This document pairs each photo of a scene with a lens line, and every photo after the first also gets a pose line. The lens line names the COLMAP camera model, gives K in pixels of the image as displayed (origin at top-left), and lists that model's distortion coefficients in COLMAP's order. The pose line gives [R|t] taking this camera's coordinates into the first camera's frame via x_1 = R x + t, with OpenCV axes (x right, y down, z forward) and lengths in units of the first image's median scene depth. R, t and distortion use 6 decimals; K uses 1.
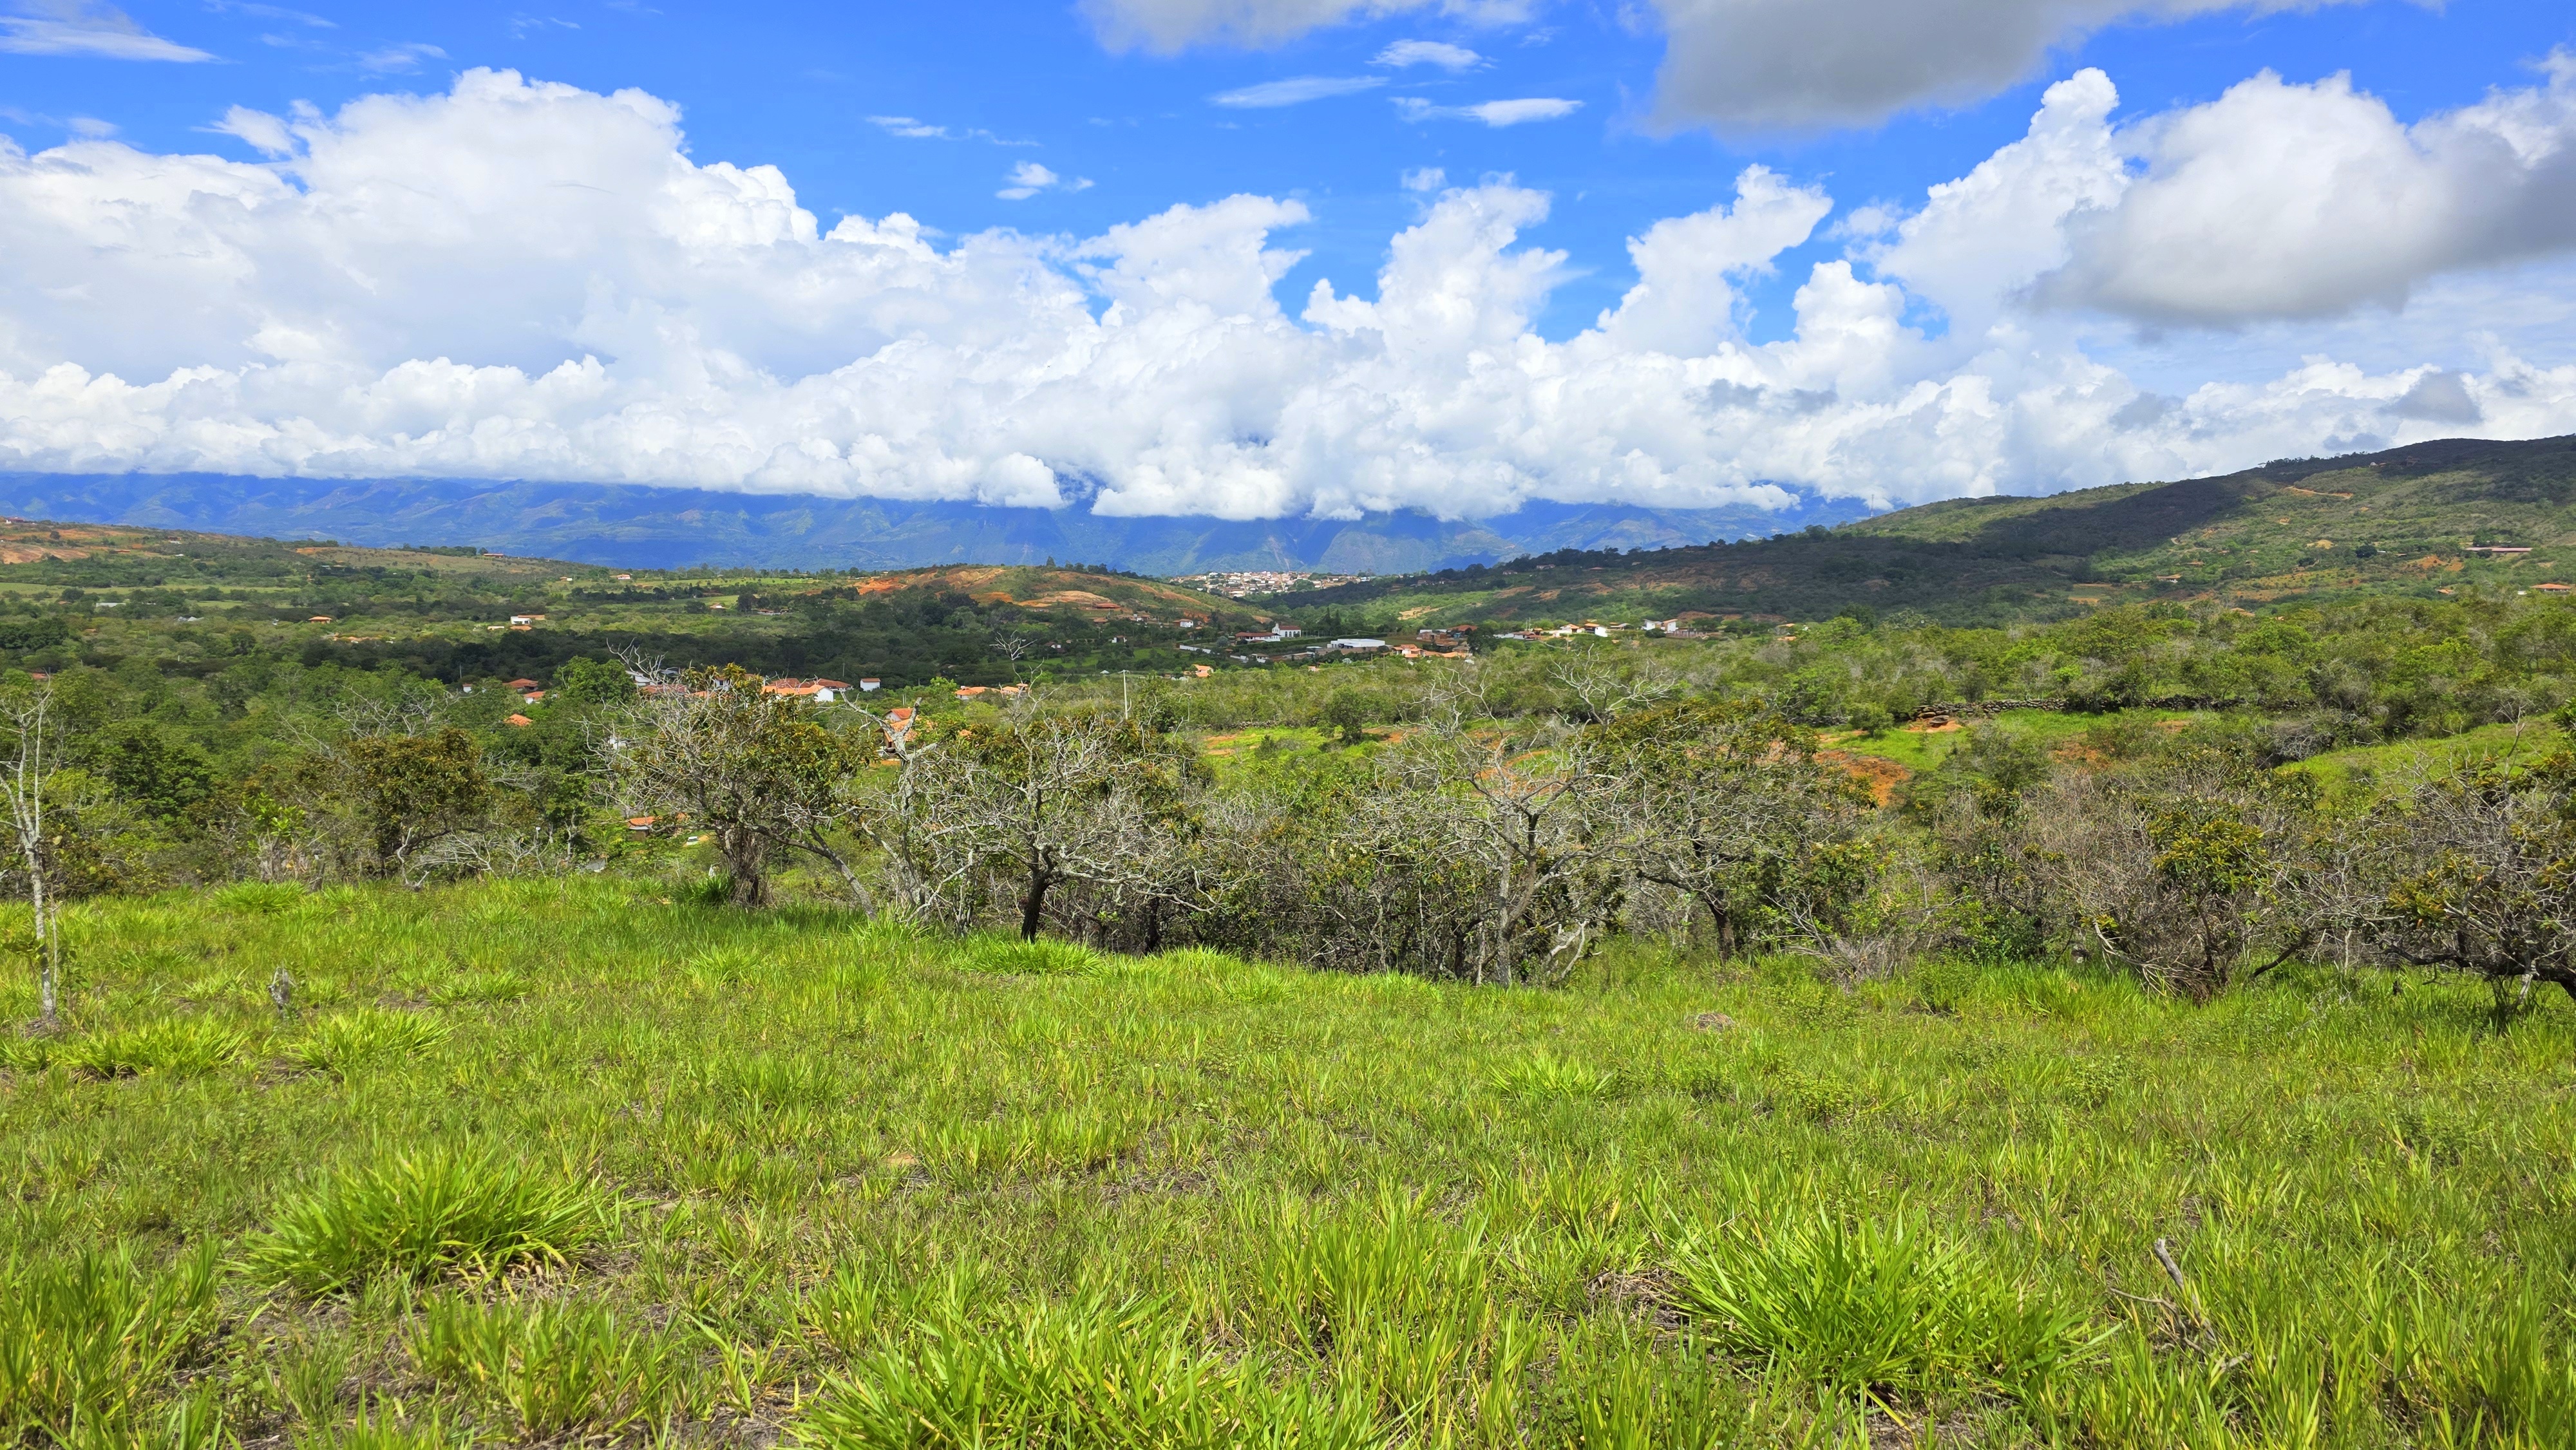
lens RADIAL K [[1717.2, 0, 1289.7], [0, 1717.2, 700.8], [0, 0, 1]] dist [0.065690, -0.063435]
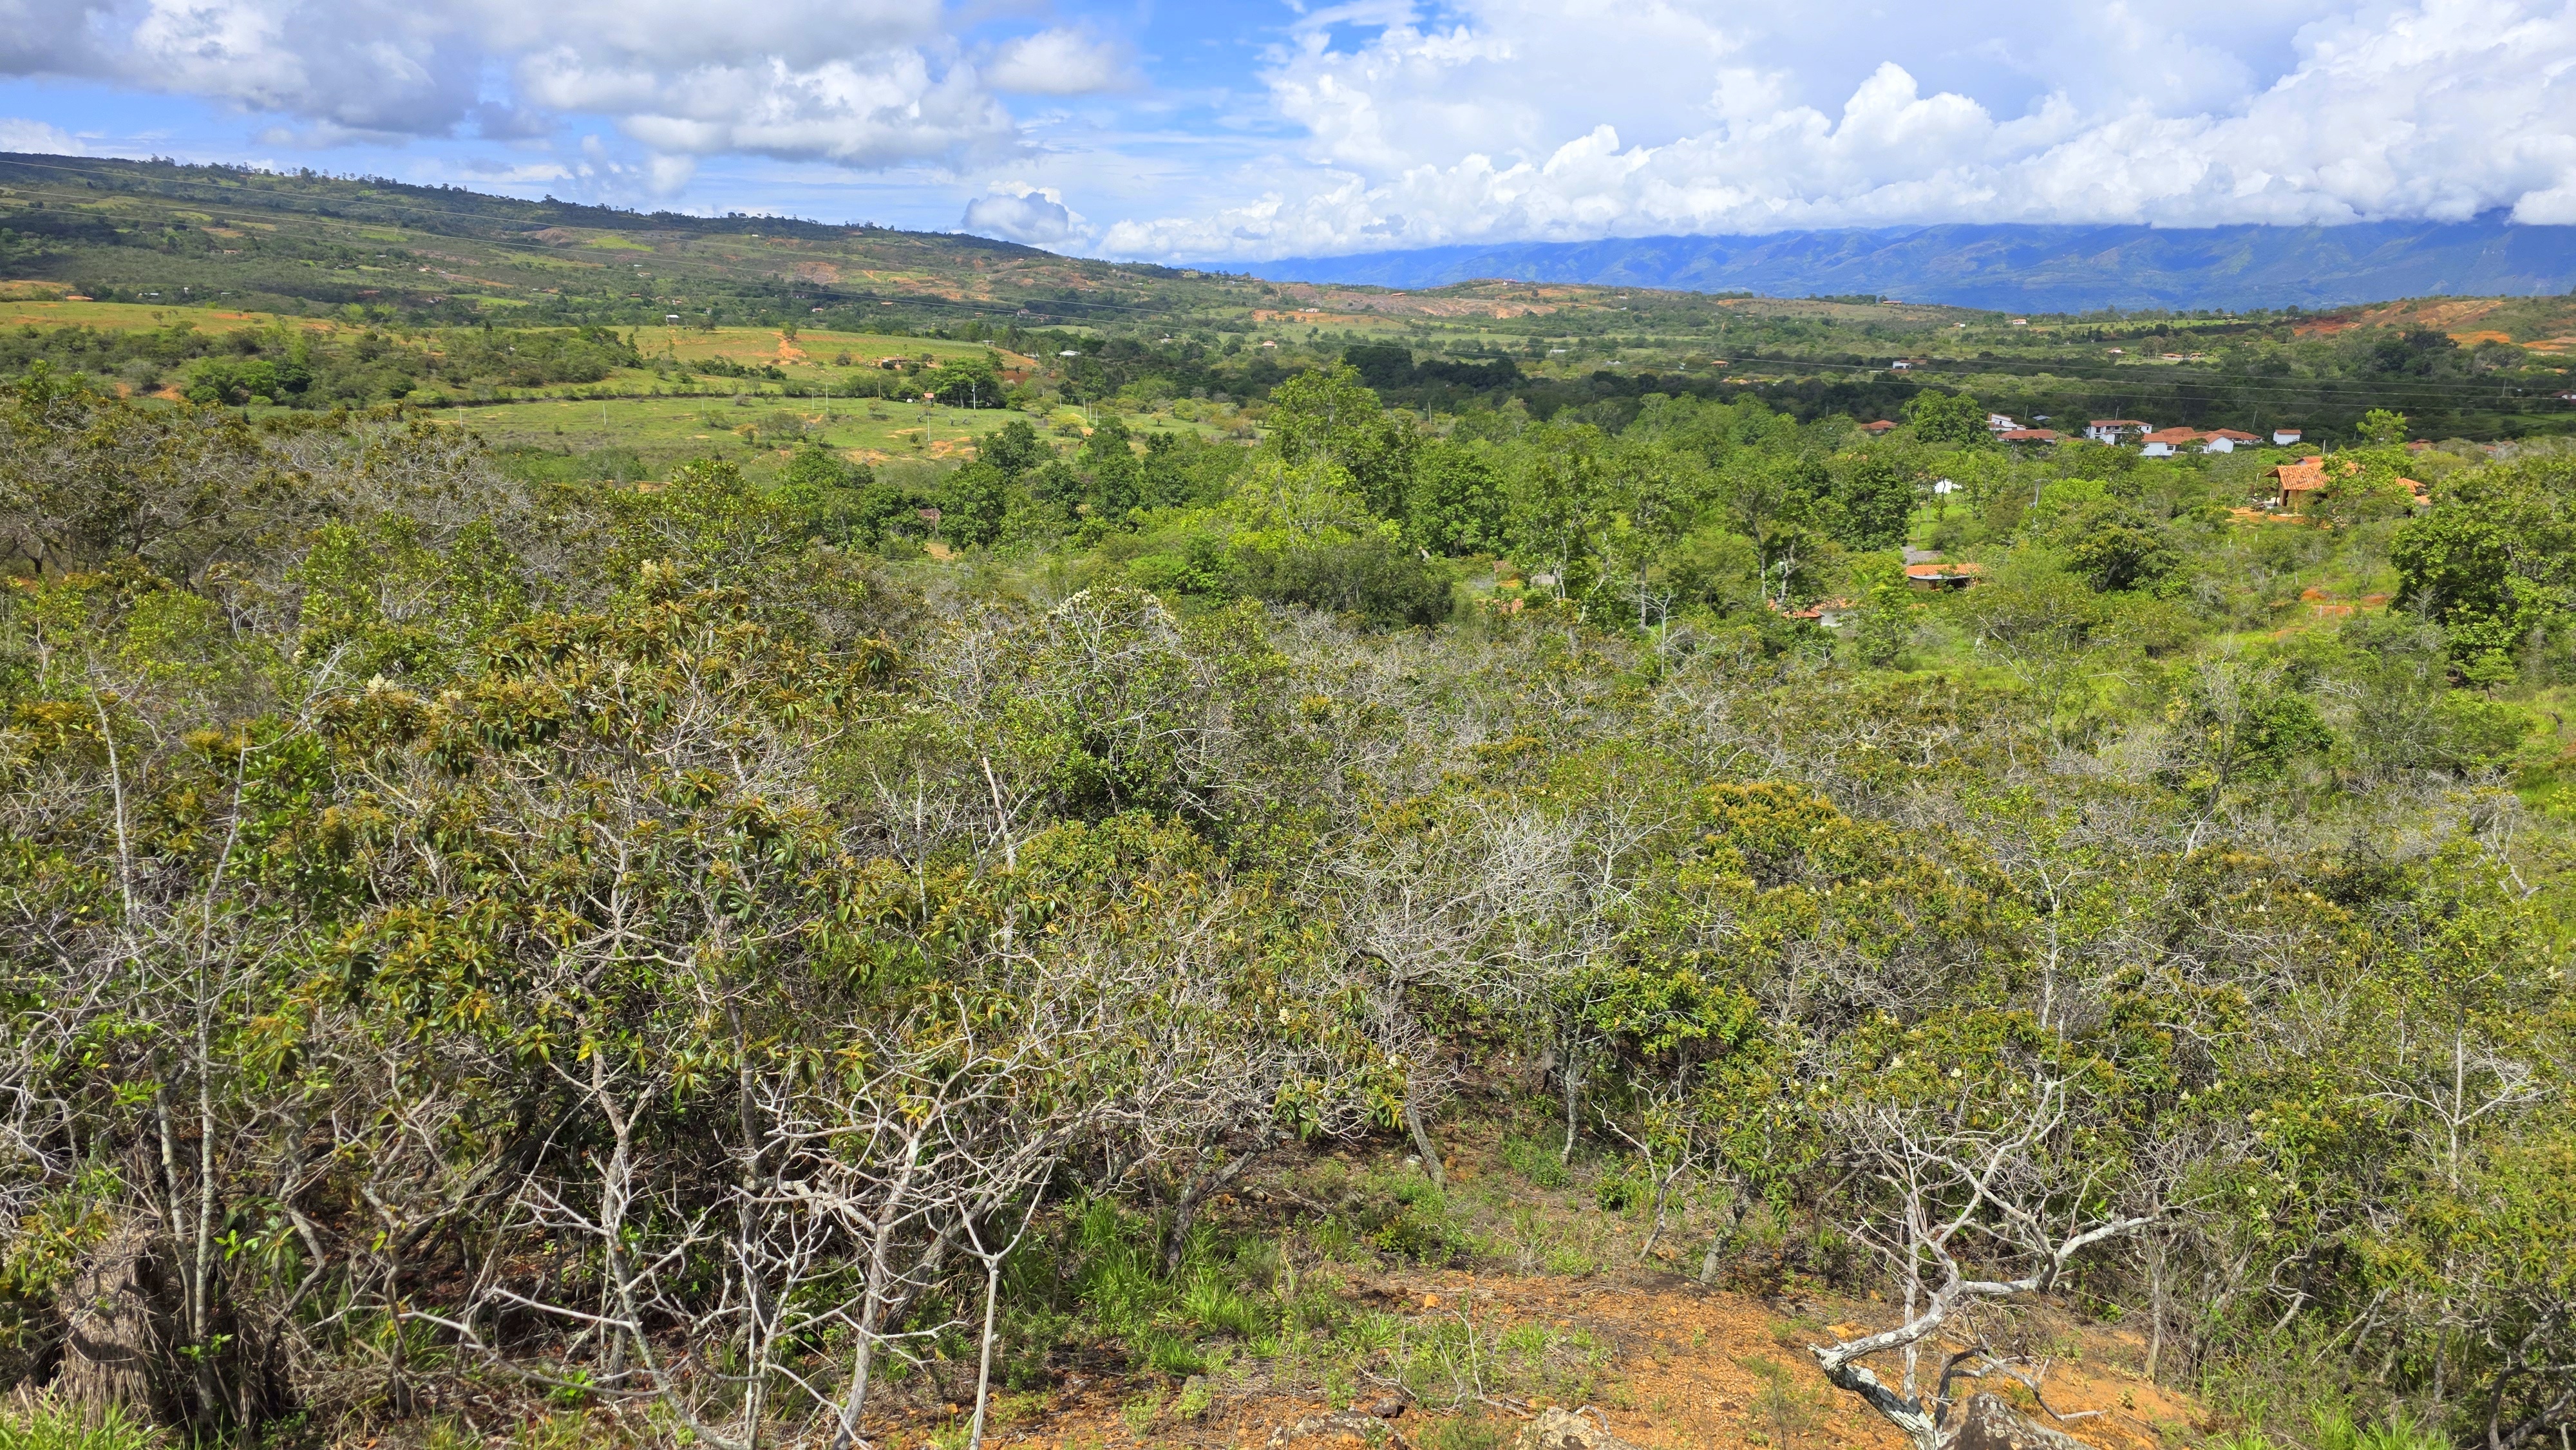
lens RADIAL K [[1717.2, 0, 1277.6], [0, 1717.2, 760.8], [0, 0, 1]] dist [0.065690, -0.063435]
pose [[0.724306, 0.160413, -0.670559, -0.031290], [-0.042226, 0.981053, 0.189080, 0.015387], [0.688185, -0.108637, 0.717356, 0.178395]]
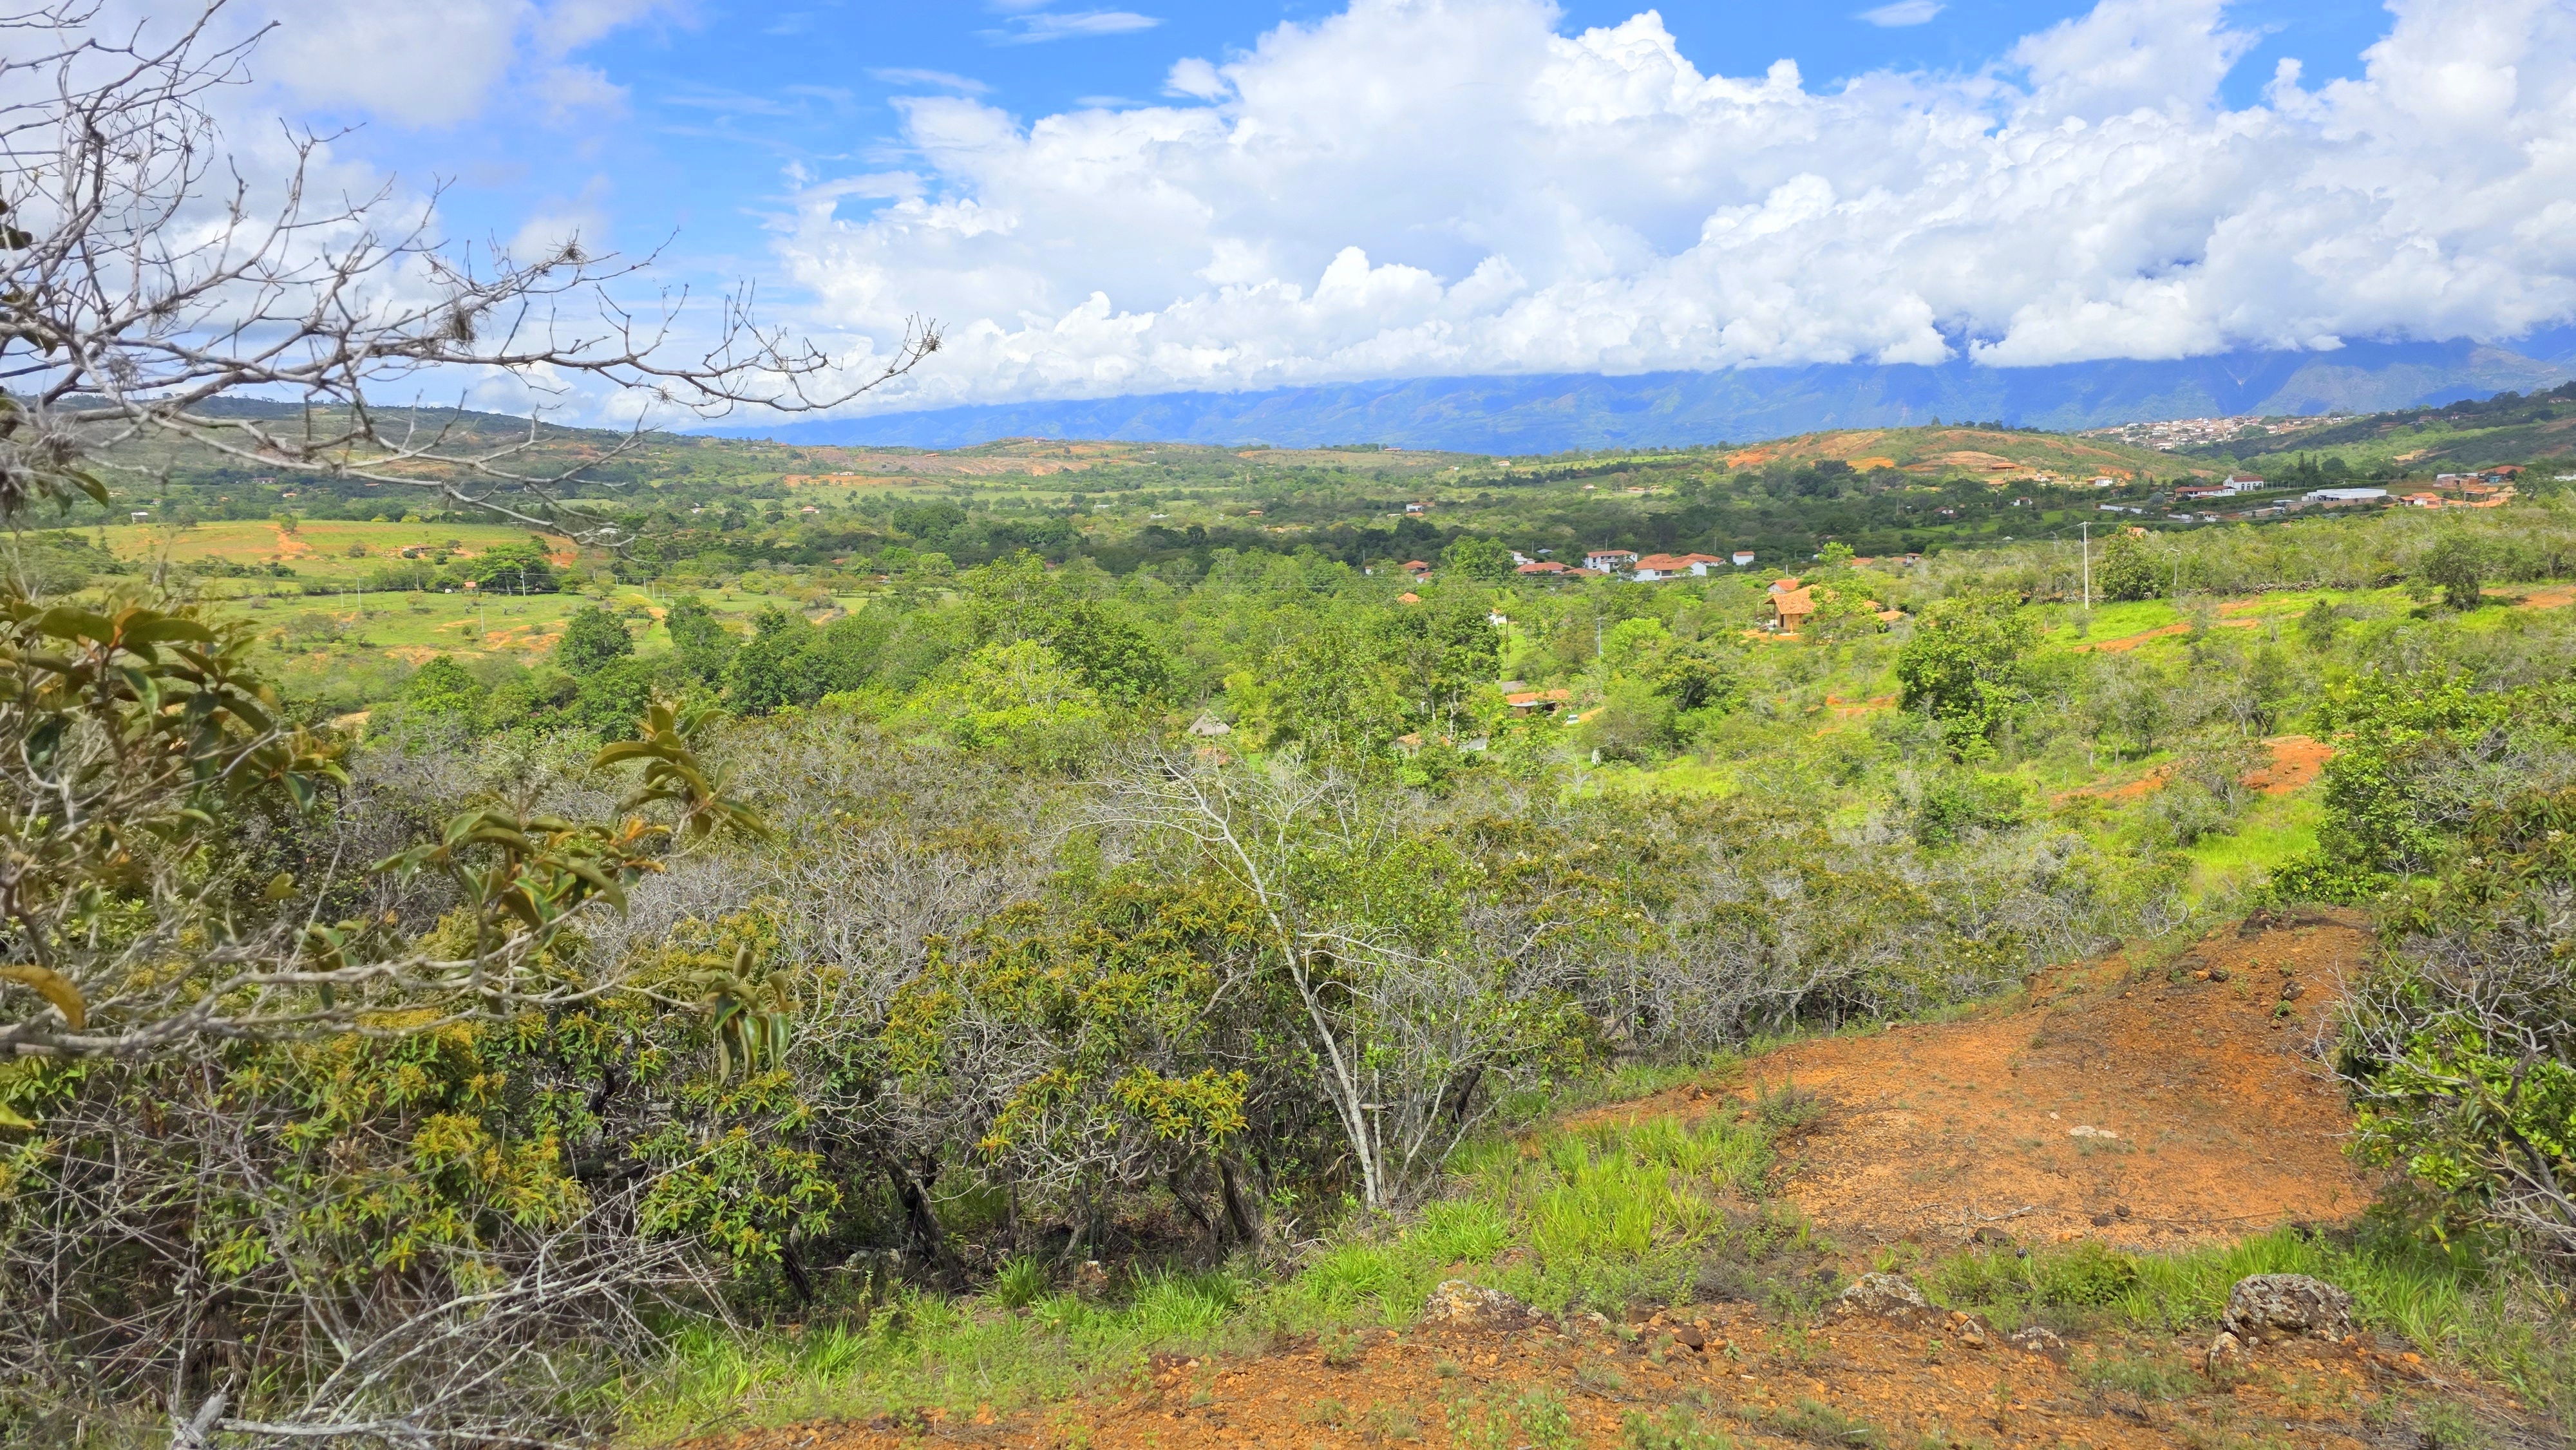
lens RADIAL K [[1717.2, 0, 1291.5], [0, 1717.2, 738.8], [0, 0, 1]] dist [0.065690, -0.063435]
pose [[0.882468, 0.029145, -0.469469, -0.035745], [0.014346, 0.995947, 0.088796, 0.005151], [0.470154, -0.085095, 0.878472, 0.091760]]
